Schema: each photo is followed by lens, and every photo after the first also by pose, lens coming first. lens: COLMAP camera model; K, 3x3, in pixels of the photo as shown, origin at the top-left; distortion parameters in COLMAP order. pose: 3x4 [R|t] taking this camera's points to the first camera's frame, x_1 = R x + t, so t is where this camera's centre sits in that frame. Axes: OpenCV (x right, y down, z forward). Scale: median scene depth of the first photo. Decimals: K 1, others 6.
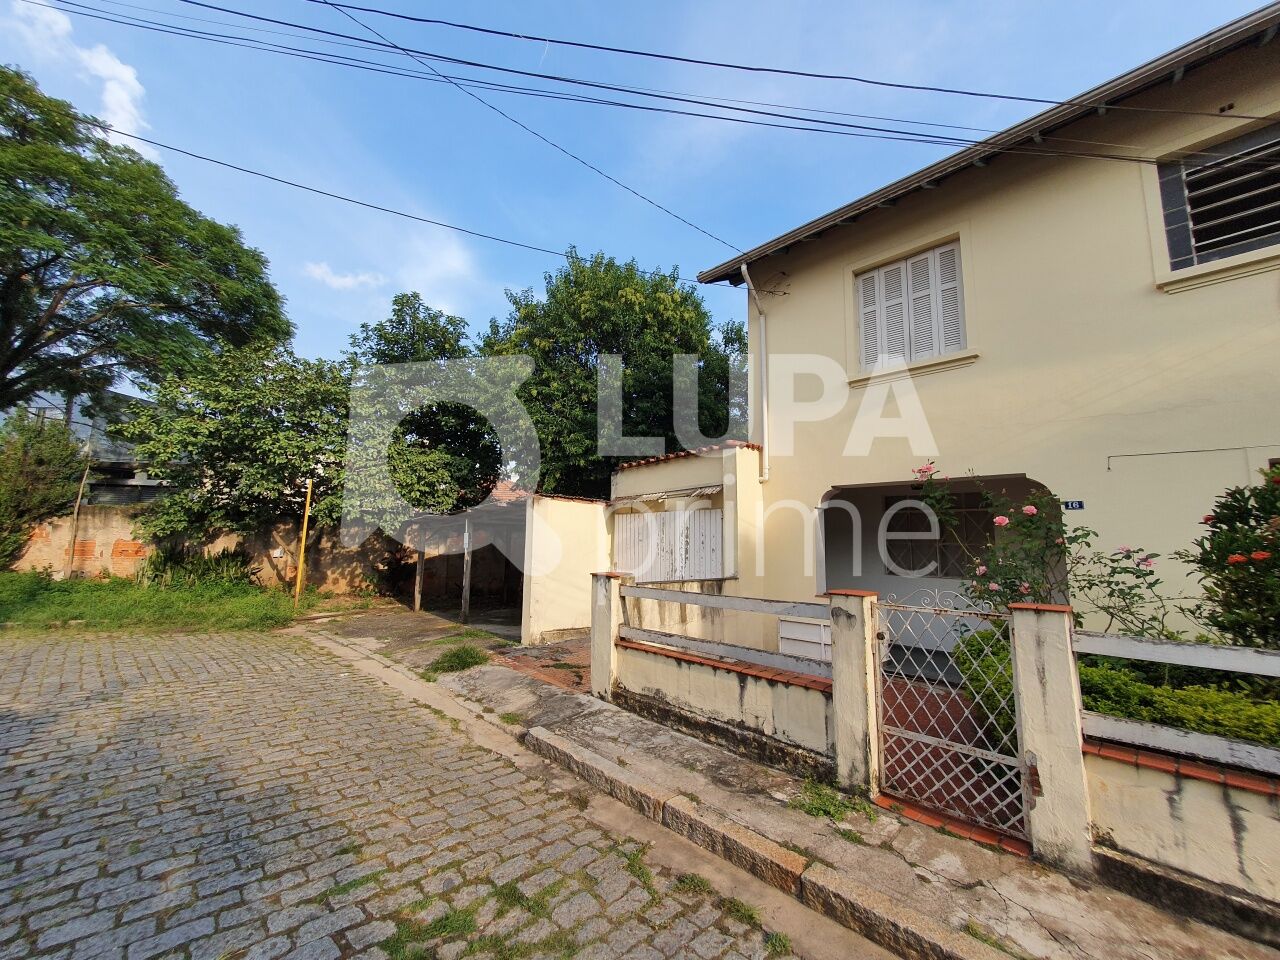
lens RADIAL K [[515.3, 0, 640.0], [0, 515.3, 480.0], [0, 0, 1]] dist [0.001855, -0.000114]
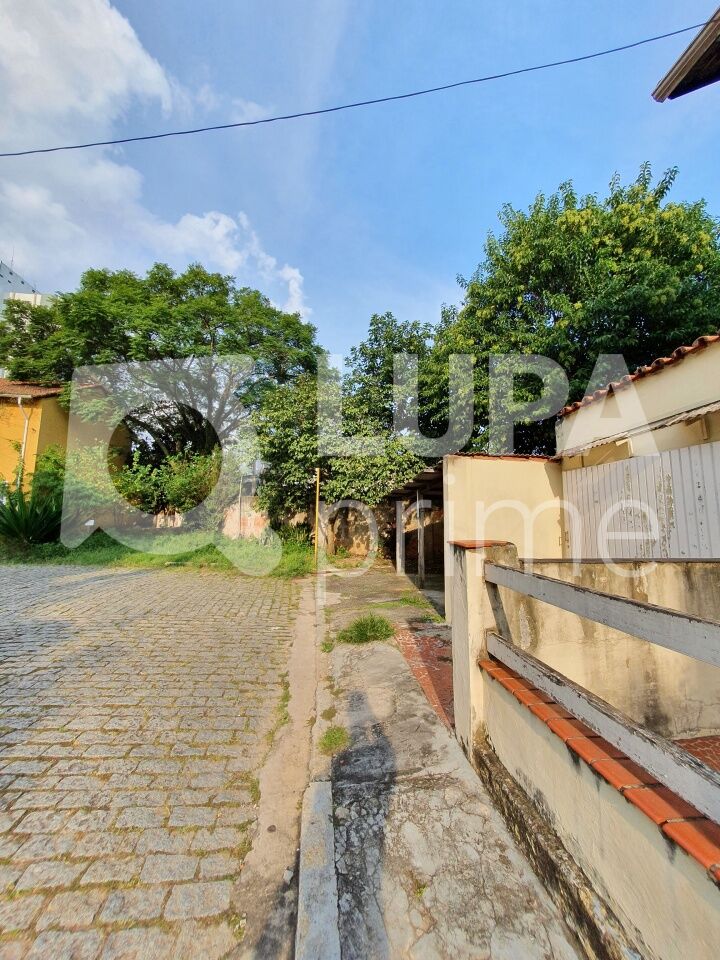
lens RADIAL K [[386.4, 0, 361.4], [0, 386.4, 471.5], [0, 0, 1]] dist [0.001855, -0.000114]
pose [[0.780651, -0.087341, -0.618834, 0.115494], [0.084474, 0.995846, -0.033990, 0.087178], [0.619232, -0.025741, 0.784786, 0.479961]]
